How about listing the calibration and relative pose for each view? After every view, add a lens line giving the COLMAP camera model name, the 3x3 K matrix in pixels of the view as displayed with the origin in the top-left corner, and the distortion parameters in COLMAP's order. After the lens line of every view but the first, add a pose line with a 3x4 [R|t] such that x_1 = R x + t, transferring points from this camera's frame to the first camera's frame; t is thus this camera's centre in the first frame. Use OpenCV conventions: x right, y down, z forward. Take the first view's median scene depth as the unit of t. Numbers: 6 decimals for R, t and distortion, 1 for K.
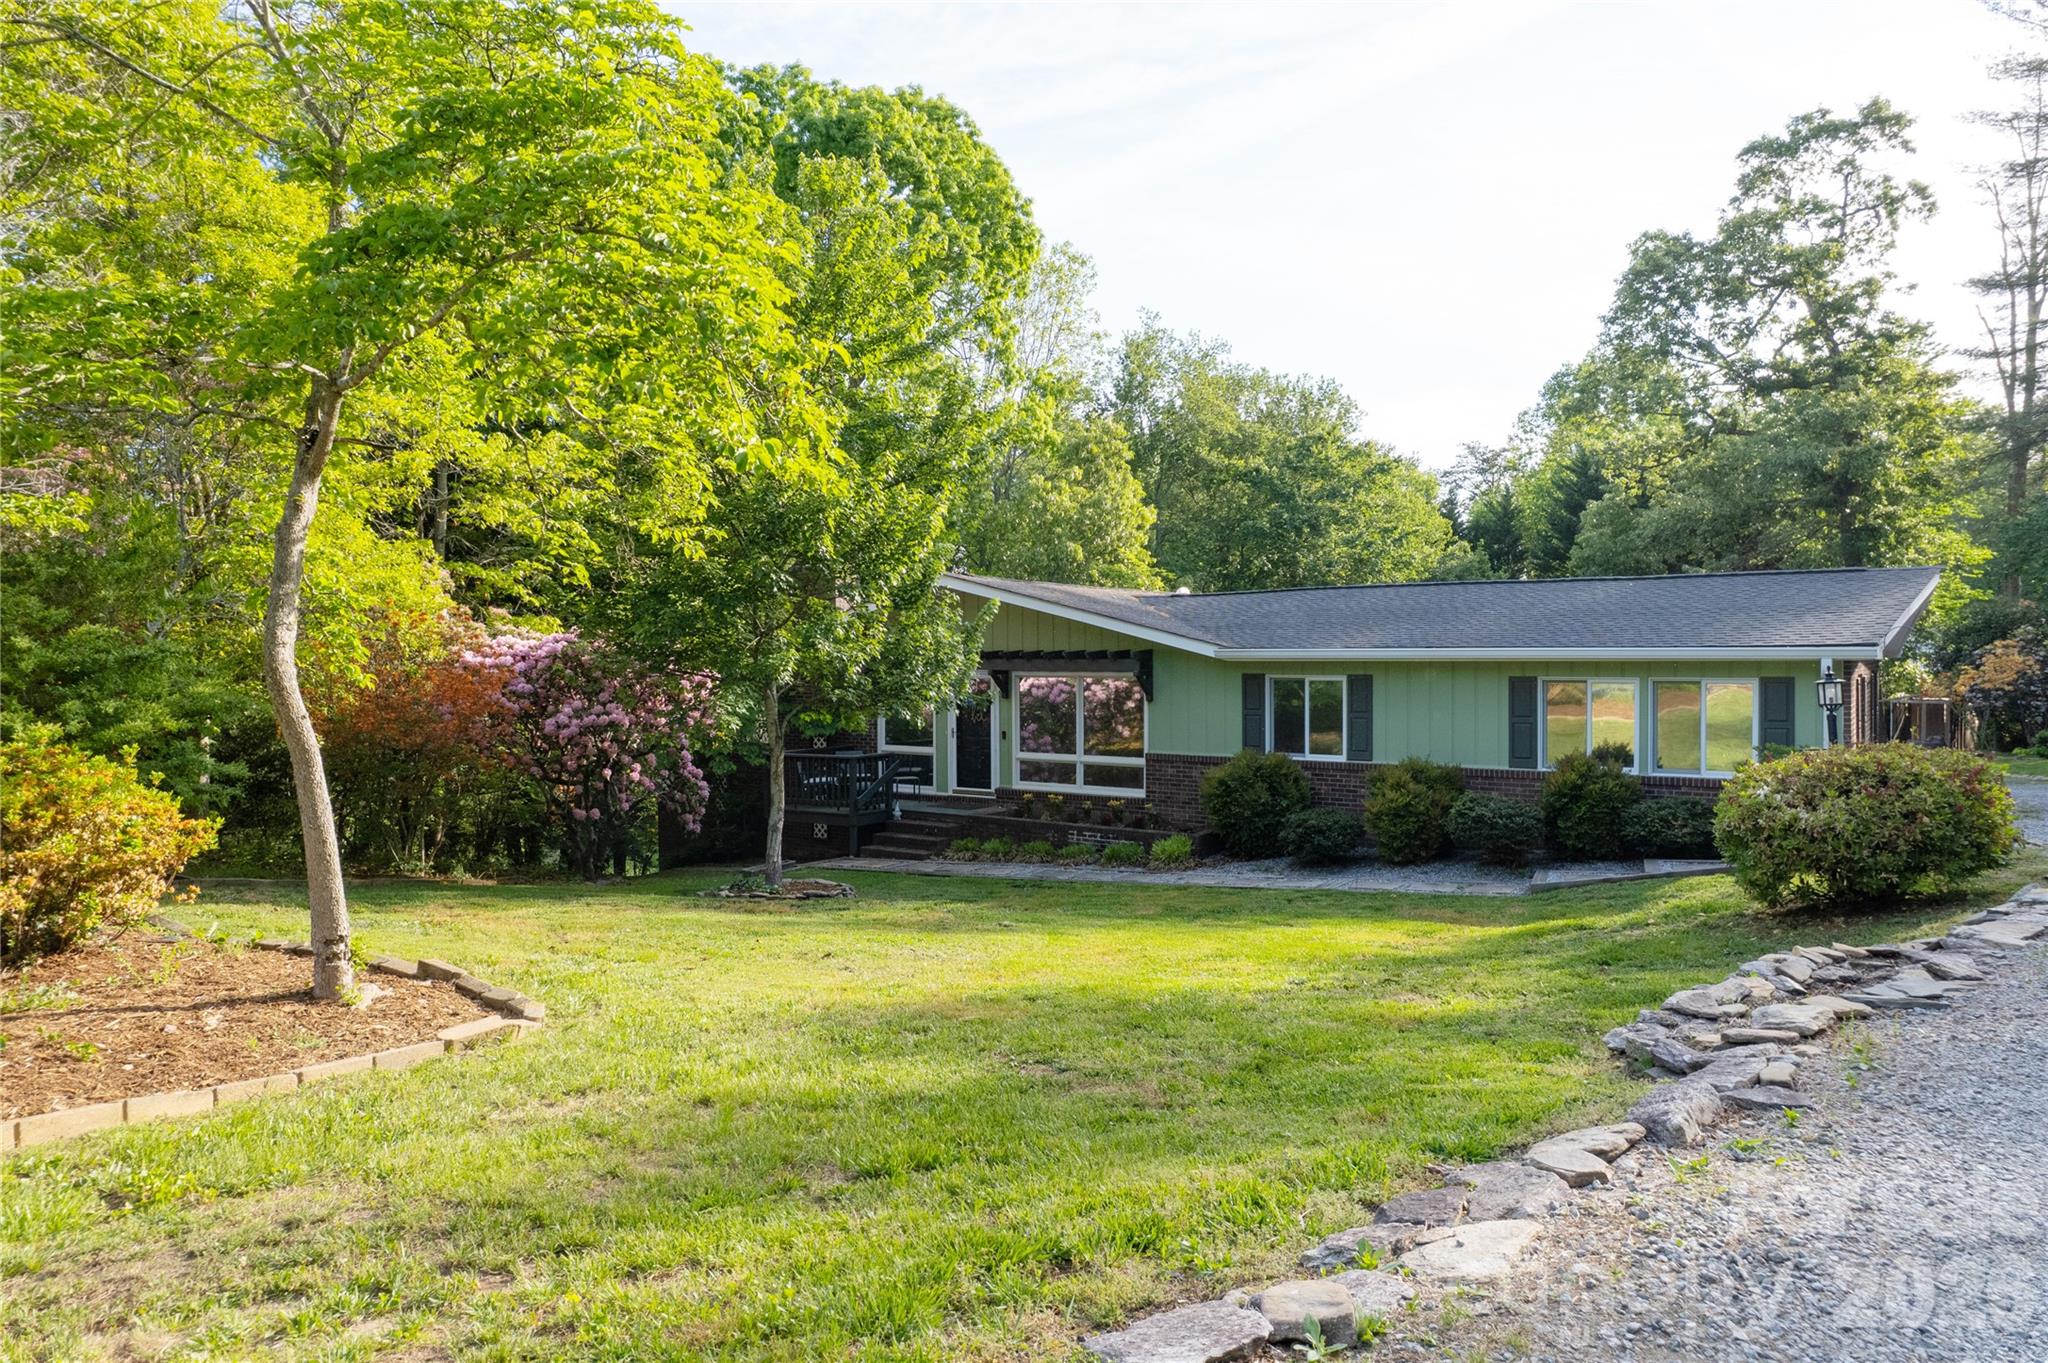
lens RADIAL K [[1319.9, 0, 1024.2], [0, 1319.9, 615.5], [0, 0, 1]] dist [-0.117552, 0.000269]
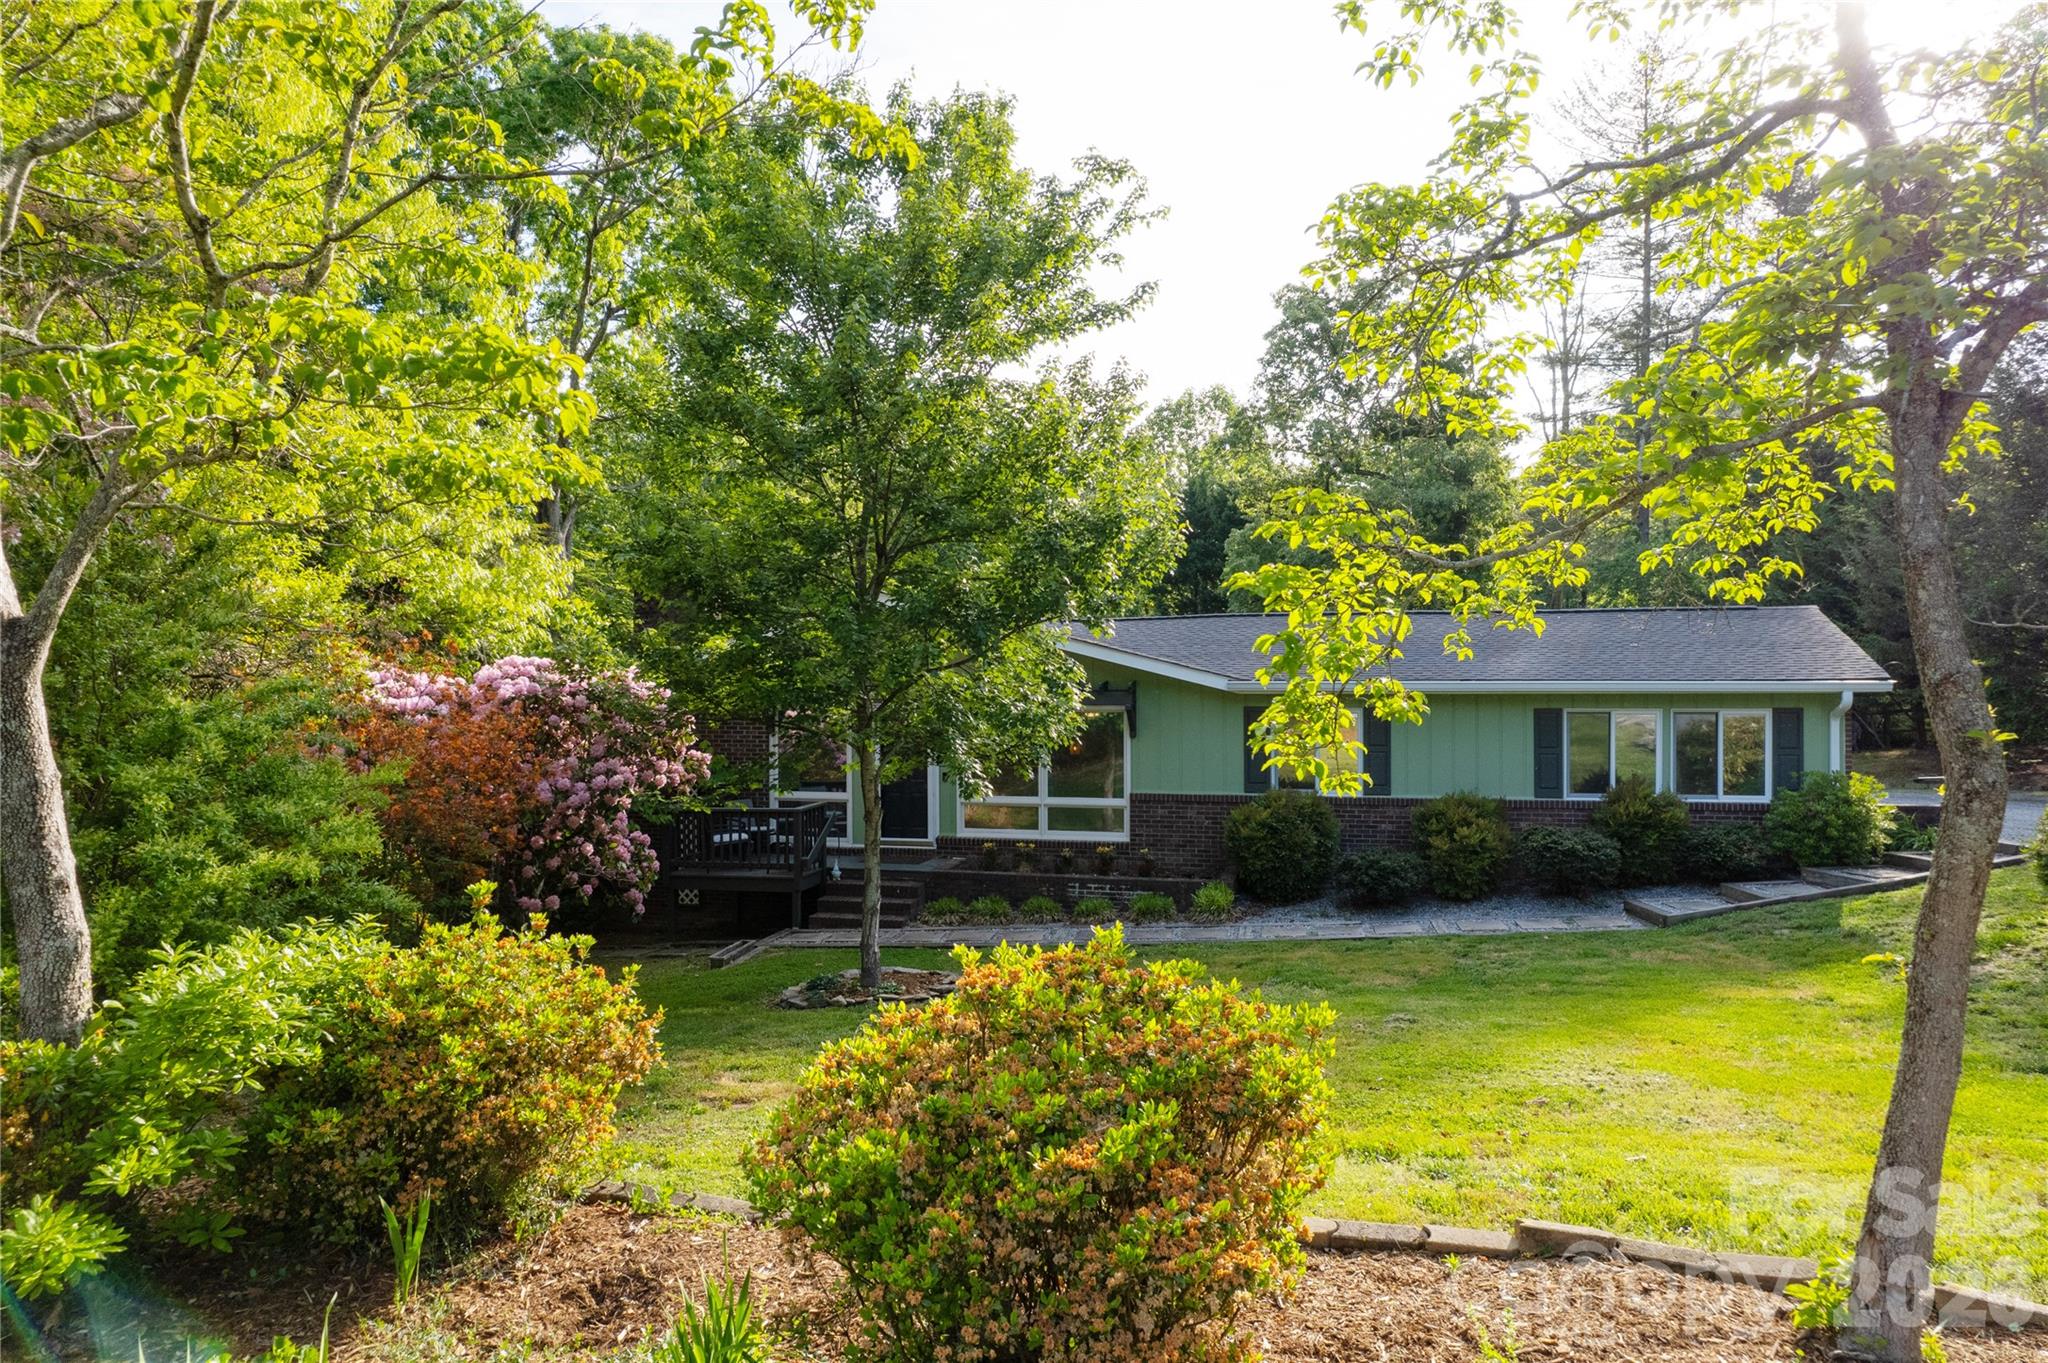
lens RADIAL K [[1313.8, 0, 1024.0], [0, 1313.8, 681.5], [0, 0, 1]] dist [-0.035980, -0.000018]
pose [[0.909111, 0.002797, 0.416544, -0.352582], [-0.015921, 0.999480, 0.028036, 0.004182], [-0.416249, -0.032119, 0.908683, 0.214091]]
